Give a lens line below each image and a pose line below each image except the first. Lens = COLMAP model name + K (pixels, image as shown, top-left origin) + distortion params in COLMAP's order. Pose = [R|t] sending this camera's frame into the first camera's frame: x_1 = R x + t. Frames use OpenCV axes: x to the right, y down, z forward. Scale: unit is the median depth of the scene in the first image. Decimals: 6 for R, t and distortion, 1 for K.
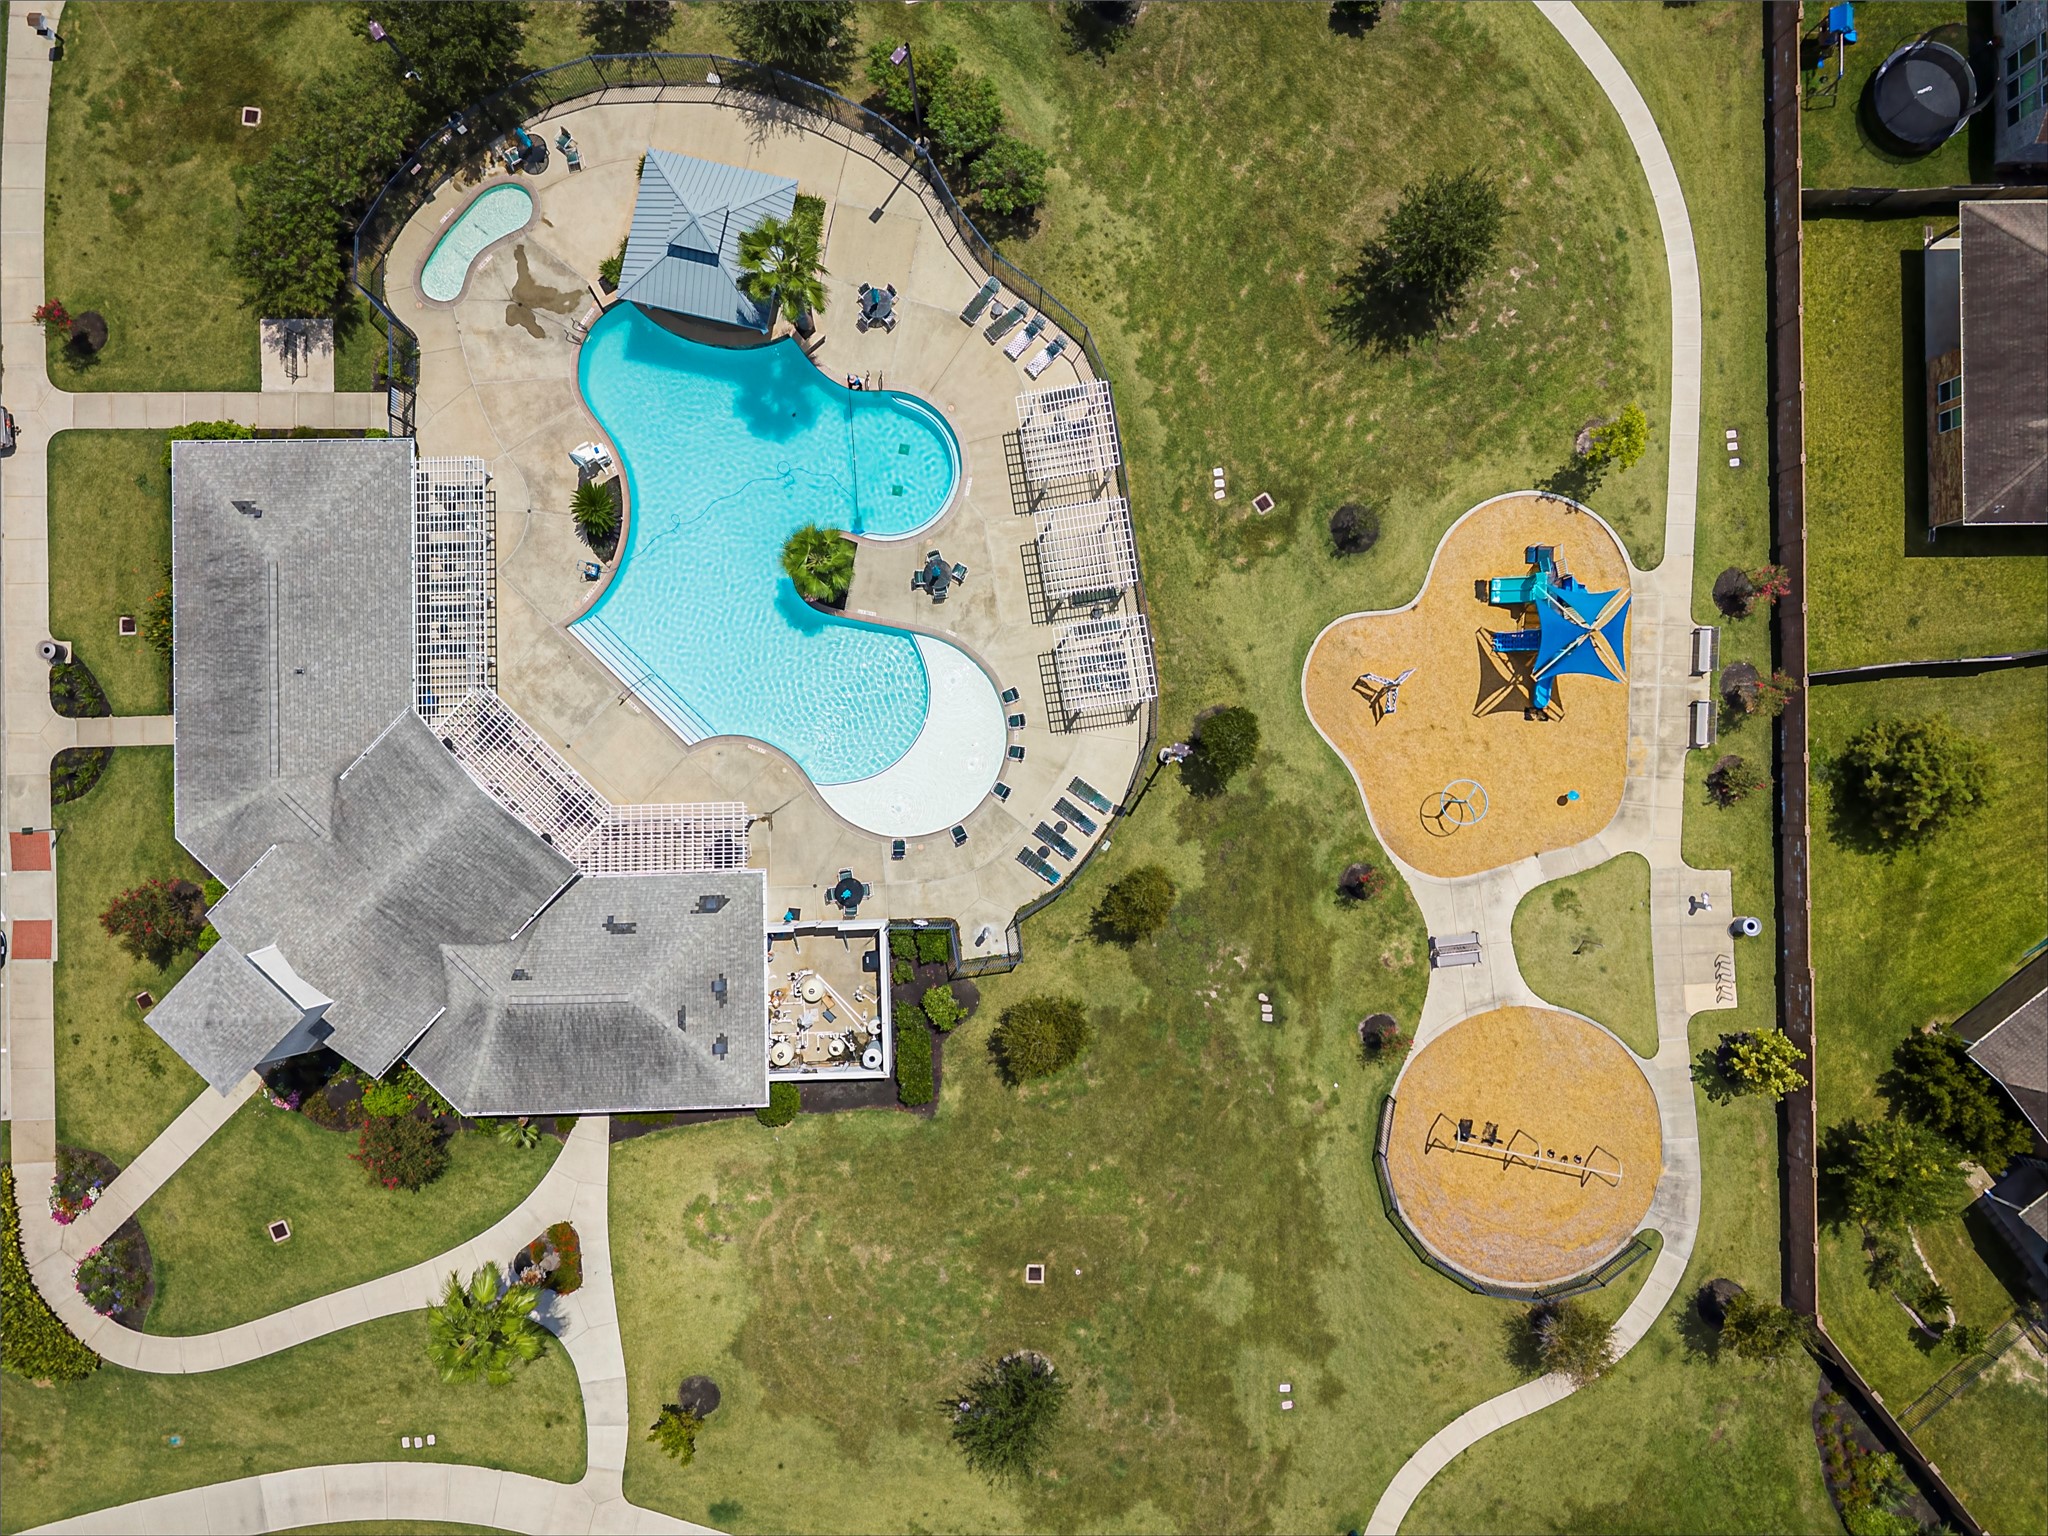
lens RADIAL K [[1313.3, 0, 1024.0], [0, 1313.3, 768.0], [0, 0, 1]] dist [-0.000261, -0.002222]
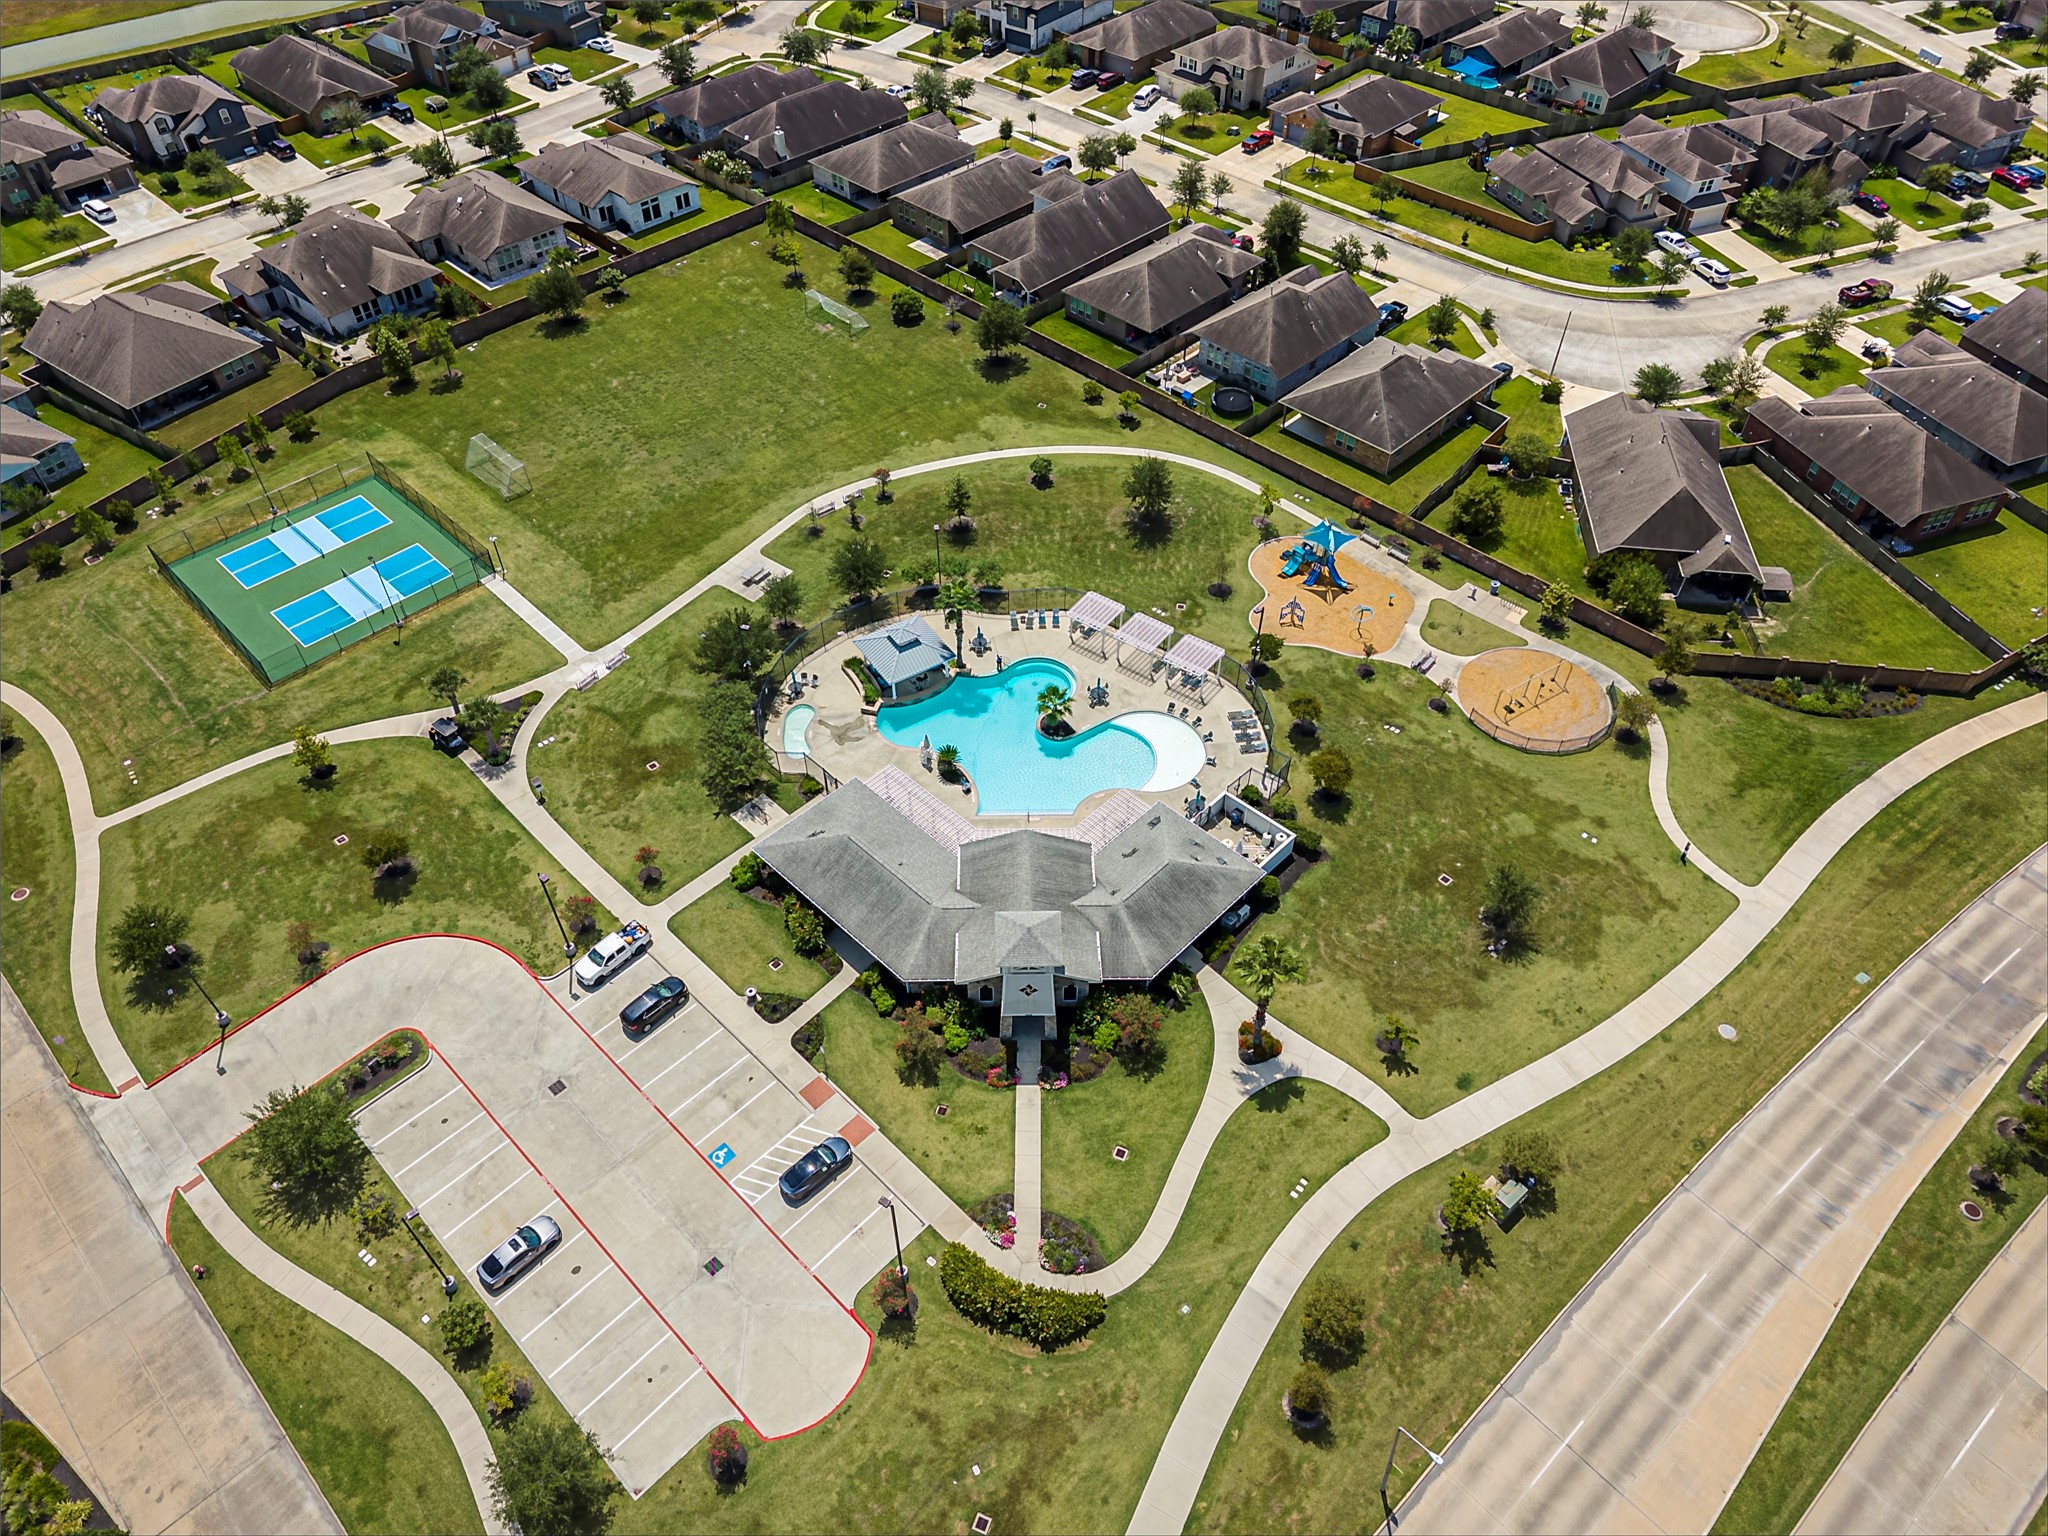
lens RADIAL K [[1313.3, 0, 1024.0], [0, 1313.3, 768.0], [0, 0, 1]] dist [-0.000261, -0.002222]
pose [[0.710860, -0.526719, 0.466095, -1.079101], [0.703125, 0.516067, -0.489173, 0.756269], [0.017121, 0.675457, 0.737201, -0.331362]]
